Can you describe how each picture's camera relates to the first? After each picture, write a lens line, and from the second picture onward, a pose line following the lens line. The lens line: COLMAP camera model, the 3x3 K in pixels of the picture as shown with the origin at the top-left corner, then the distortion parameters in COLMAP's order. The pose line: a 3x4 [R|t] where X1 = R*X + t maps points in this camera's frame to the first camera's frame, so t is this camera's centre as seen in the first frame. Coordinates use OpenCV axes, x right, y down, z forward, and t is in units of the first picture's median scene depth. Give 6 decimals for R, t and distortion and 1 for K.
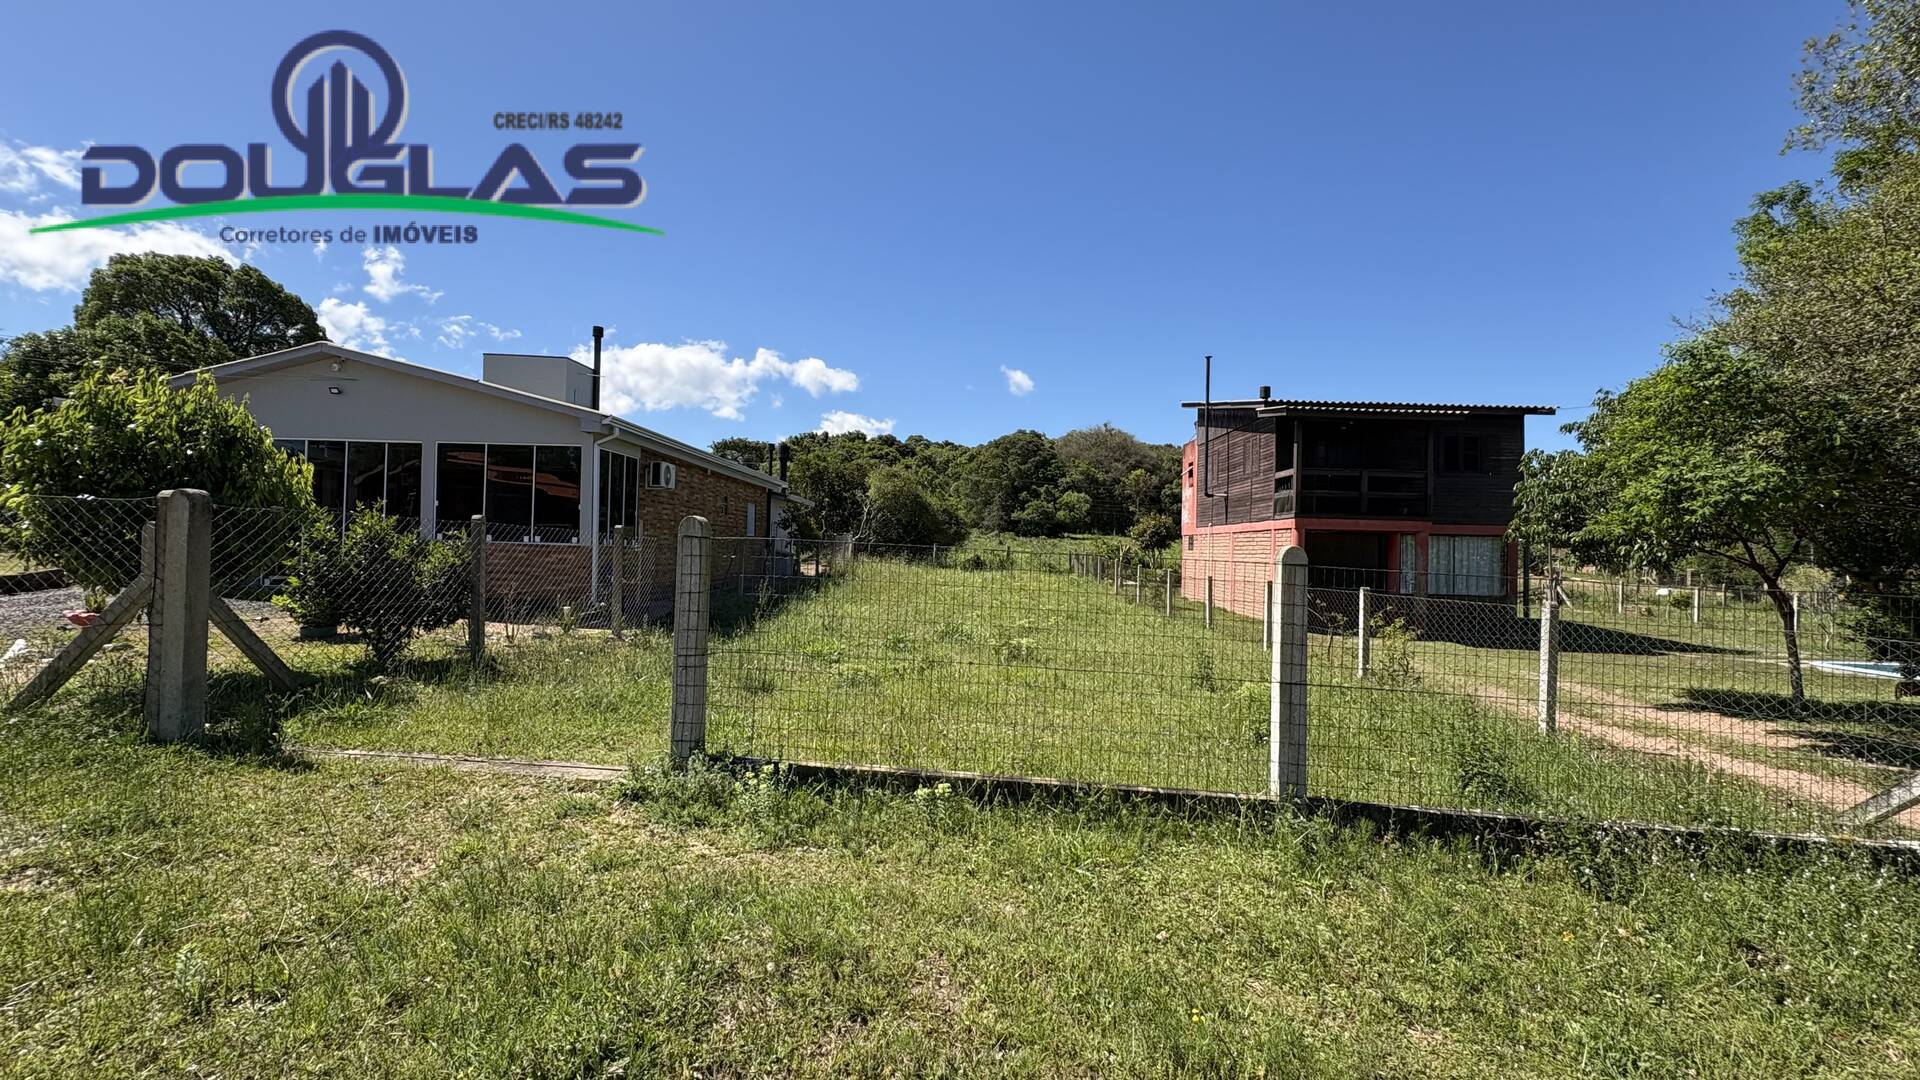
lens RADIAL K [[771.4, 0, 956.2], [0, 771.4, 548.7], [0, 0, 1]] dist [0.000898, 0.000332]
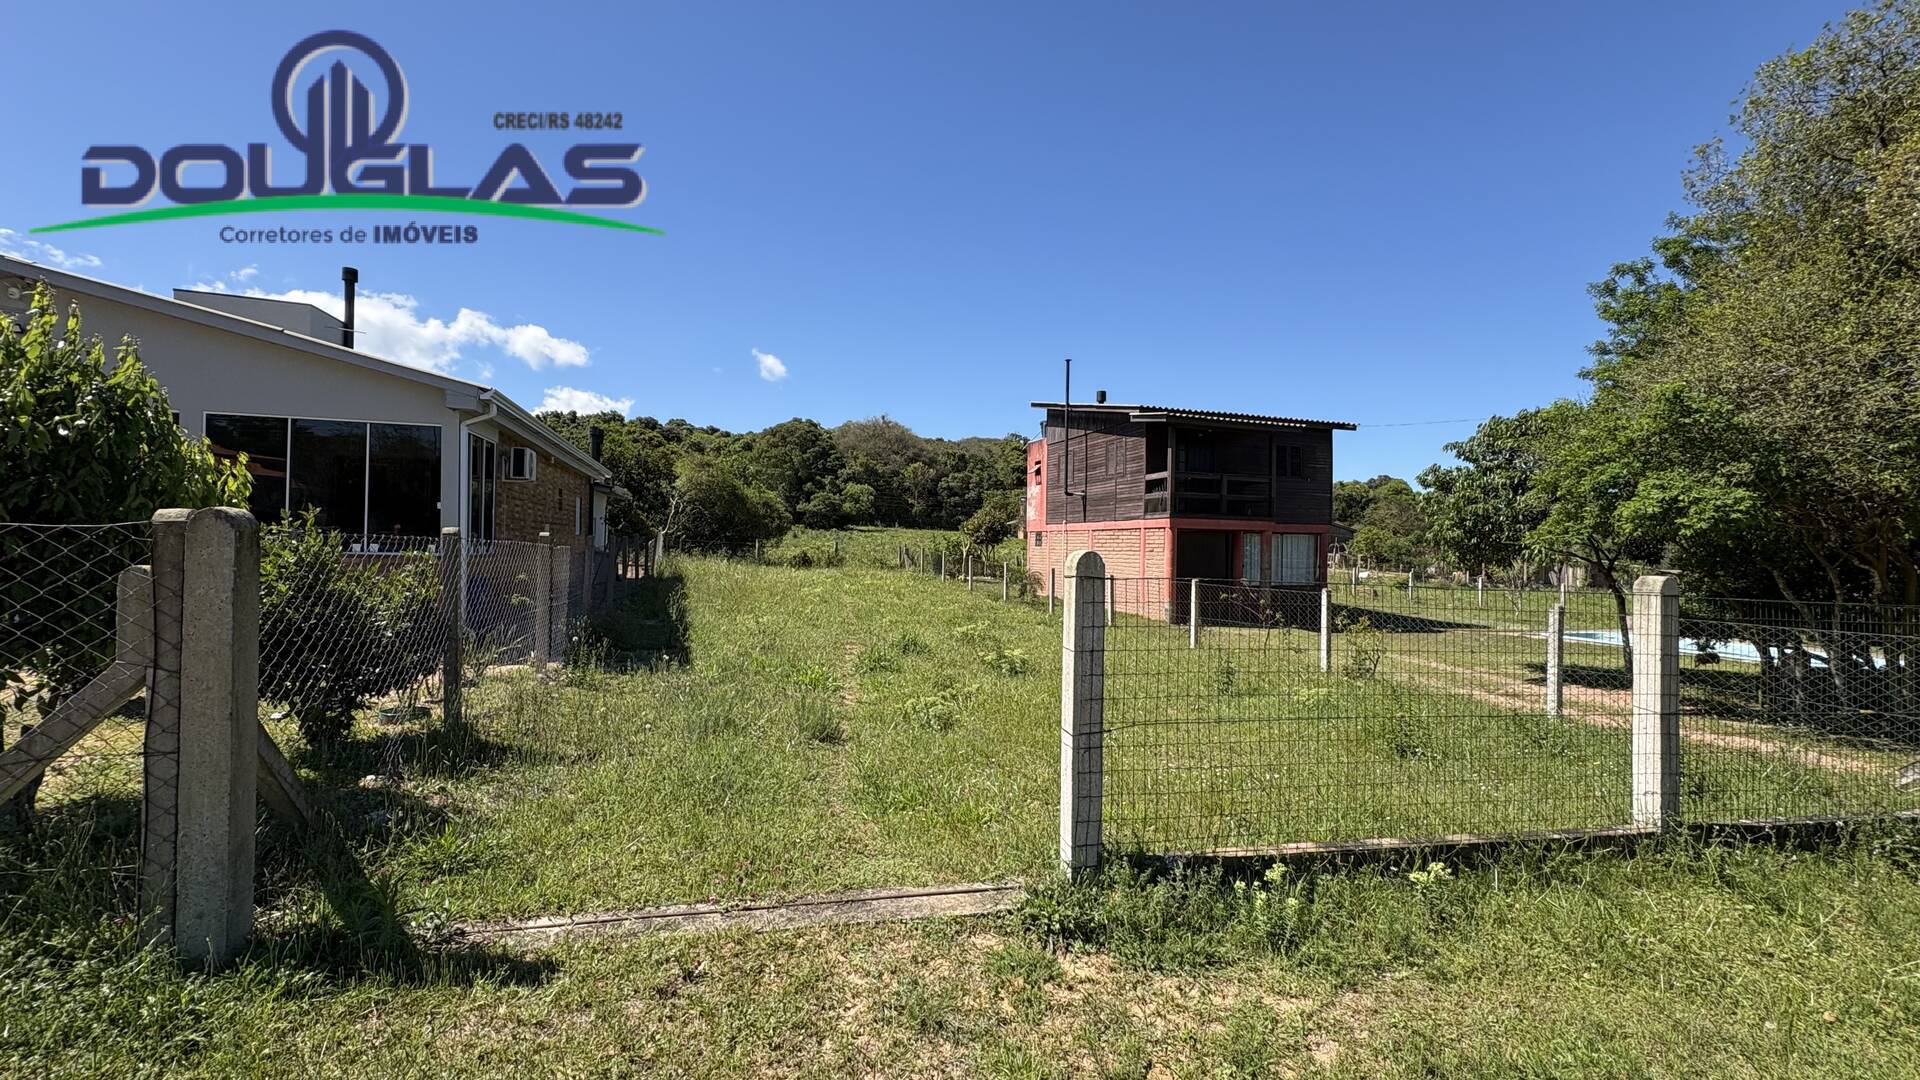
lens RADIAL K [[771.4, 0, 956.2], [0, 771.4, 548.7], [0, 0, 1]] dist [0.000898, 0.000332]
pose [[0.949480, -0.009397, 0.313686, -0.100278], [0.005244, 0.999887, 0.014079, -0.007891], [-0.313783, -0.011722, 0.949422, 0.044774]]
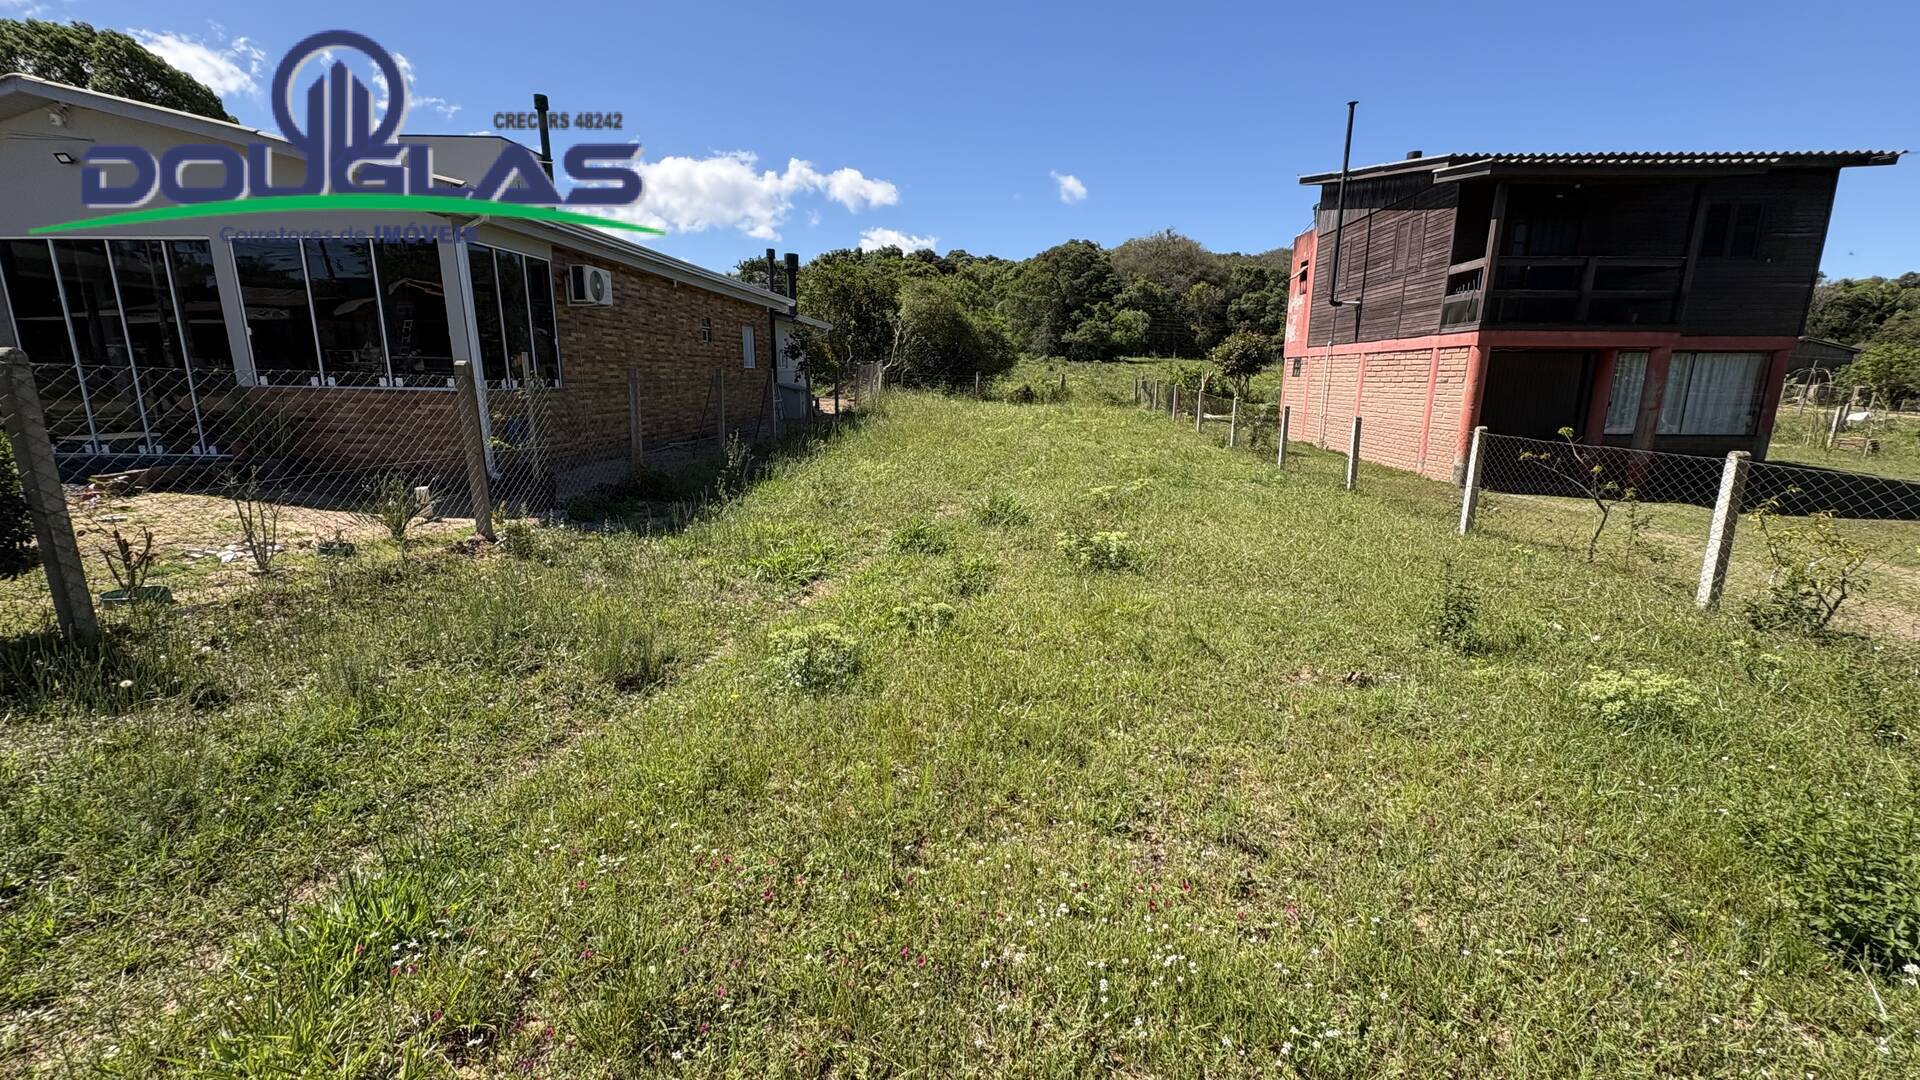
lens RADIAL K [[762.1, 0, 956.6], [0, 762.1, 543.8], [0, 0, 1]] dist [0.001040, 0.000516]
pose [[0.998237, -0.002891, -0.059277, -0.001100], [0.015693, 0.976119, 0.216670, -0.004604], [0.057235, -0.217218, 0.974444, 0.137632]]
